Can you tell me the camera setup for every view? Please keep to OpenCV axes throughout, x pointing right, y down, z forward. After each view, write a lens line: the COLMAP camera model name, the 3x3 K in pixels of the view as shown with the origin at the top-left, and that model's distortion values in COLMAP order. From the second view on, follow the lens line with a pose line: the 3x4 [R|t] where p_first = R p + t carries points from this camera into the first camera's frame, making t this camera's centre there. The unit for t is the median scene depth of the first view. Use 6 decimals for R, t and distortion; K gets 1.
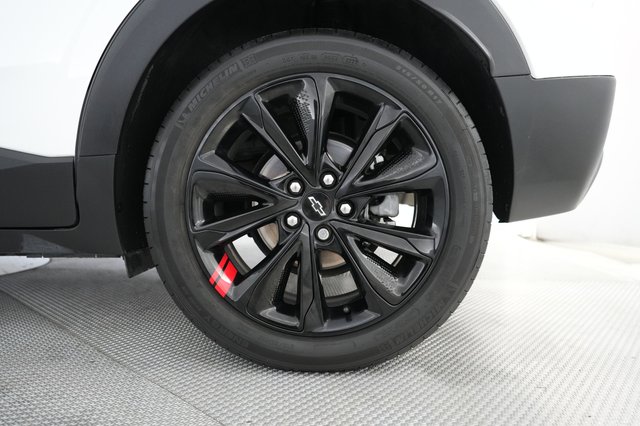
lens RADIAL K [[462.5, 0, 320.9], [0, 462.5, 210.8], [0, 0, 1]] dist [0.001473, 0.000432]
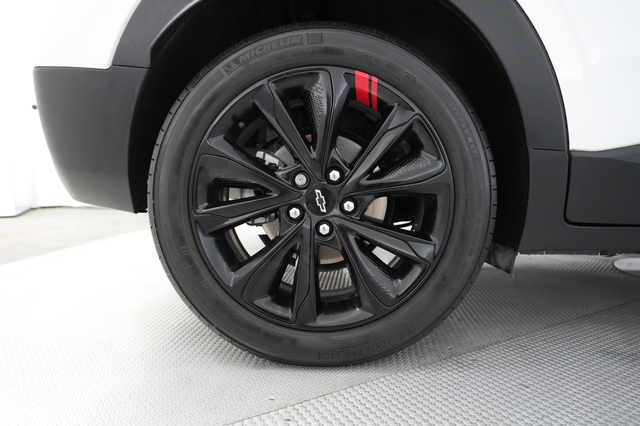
lens RADIAL K [[402.8, 0, 320.3], [0, 402.8, 211.2], [0, 0, 1]] dist [-0.003277, -0.000453]
pose [[0.995569, 0.093924, -0.004602, -0.003223], [-0.093827, 0.995423, 0.018170, -0.003321], [0.006288, -0.017658, 0.999824, 0.129877]]
